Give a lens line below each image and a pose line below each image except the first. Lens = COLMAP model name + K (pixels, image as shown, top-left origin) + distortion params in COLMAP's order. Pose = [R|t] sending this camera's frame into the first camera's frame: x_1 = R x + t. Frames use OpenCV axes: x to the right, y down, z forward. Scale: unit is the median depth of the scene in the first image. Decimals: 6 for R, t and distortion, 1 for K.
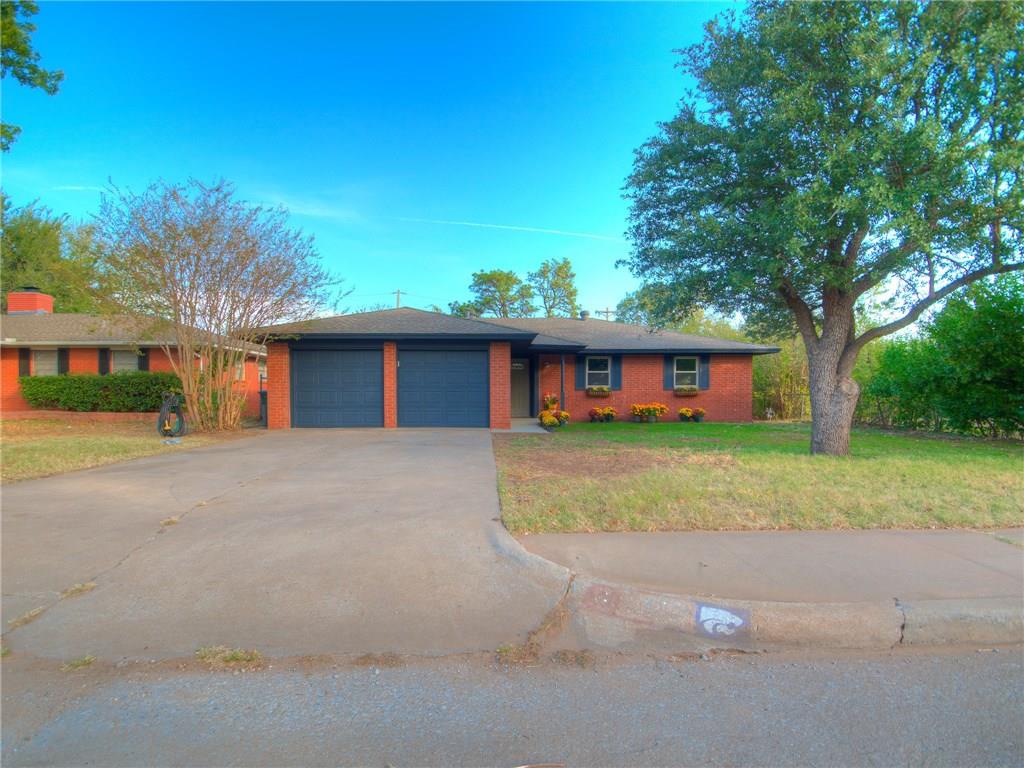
lens RADIAL K [[500.3, 0, 508.0], [0, 500.3, 423.1], [0, 0, 1]] dist [0.000223, 0.000063]
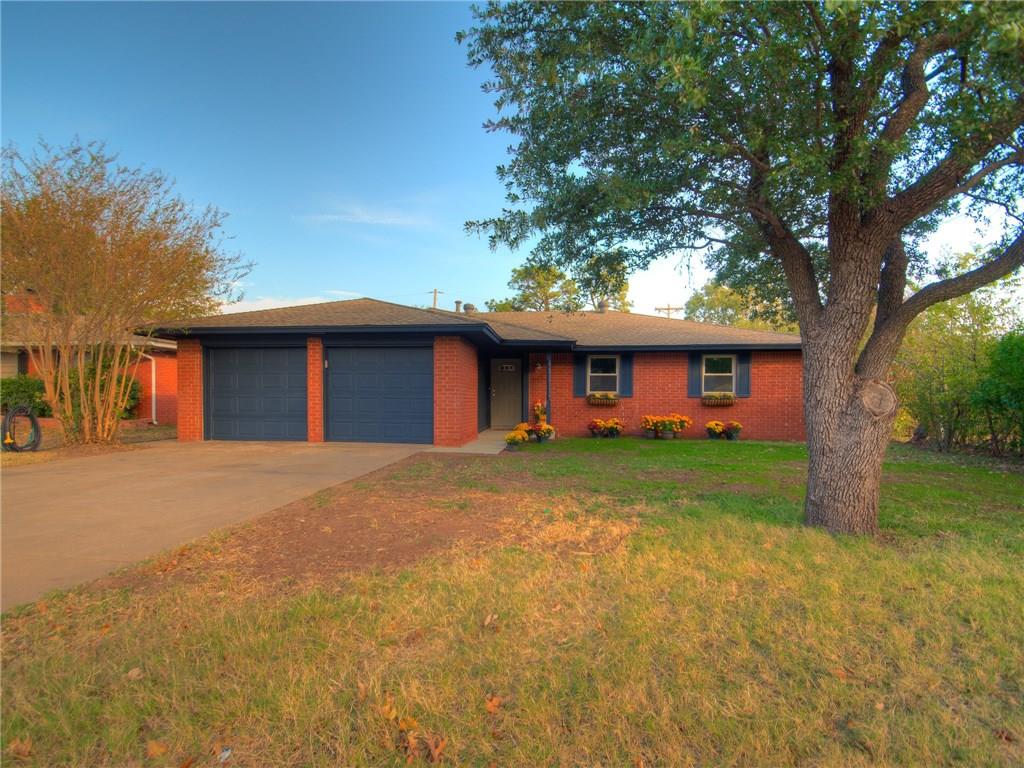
lens RADIAL K [[511.1, 0, 505.2], [0, 511.1, 423.3], [0, 0, 1]] dist [0.002710, 0.000272]
pose [[0.988422, 0.013696, -0.151109, 0.152757], [-0.015334, 0.999836, -0.009678, -0.014237], [0.150952, 0.011883, 0.988470, 0.169635]]
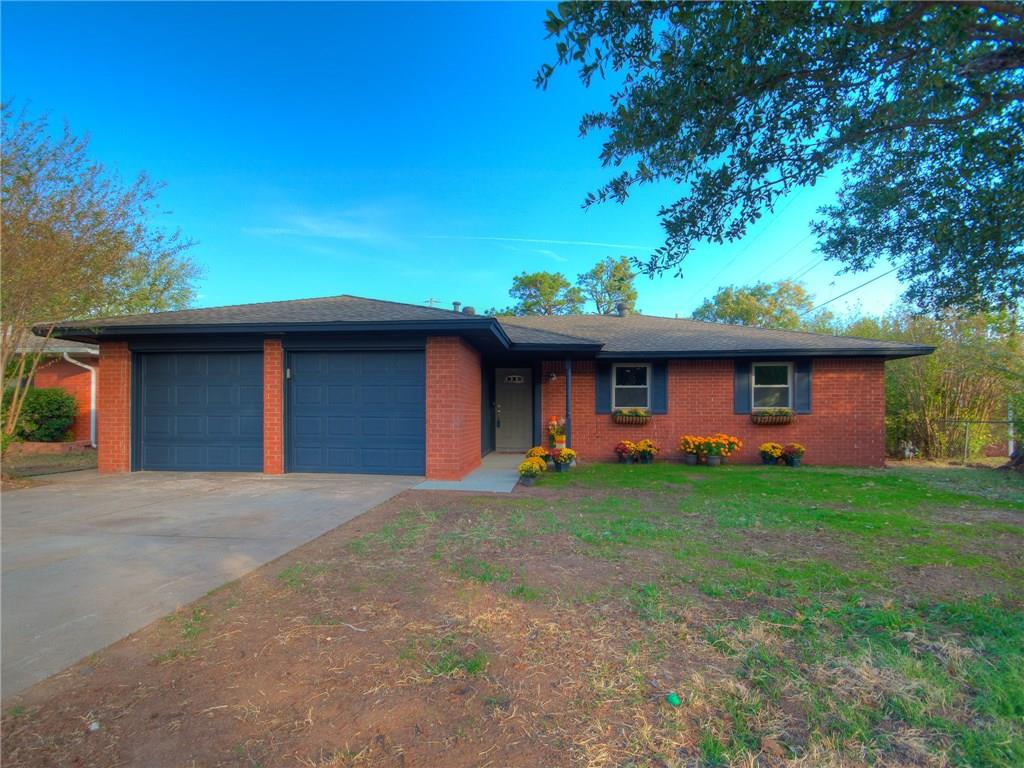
lens RADIAL K [[511.1, 0, 505.2], [0, 511.1, 423.3], [0, 0, 1]] dist [0.002710, 0.000272]
pose [[0.989111, 0.007207, -0.146995, 0.116664], [-0.012772, 0.999236, -0.036946, -0.026642], [0.146616, 0.038421, 0.988447, 0.307916]]
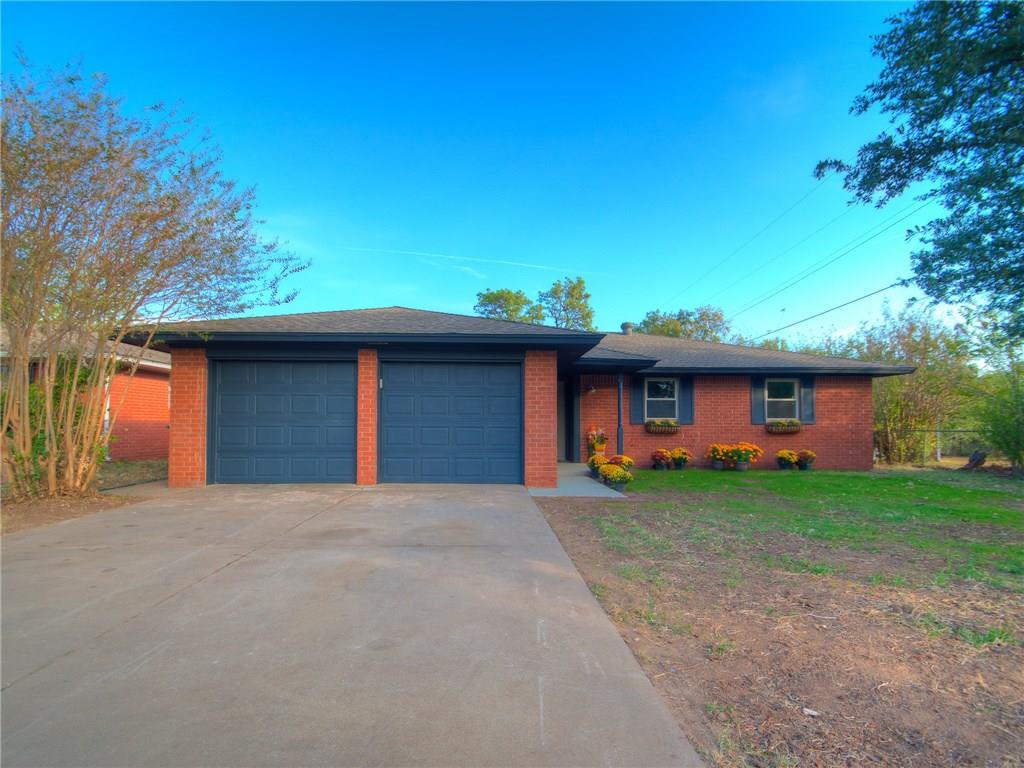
lens RADIAL K [[494.8, 0, 504.5], [0, 494.8, 425.7], [0, 0, 1]] dist [-0.001148, -0.000751]
pose [[0.999988, 0.004169, -0.002393, -0.046403], [-0.004294, 0.998481, -0.054928, -0.023985], [0.002161, 0.054938, 0.998487, 0.289358]]
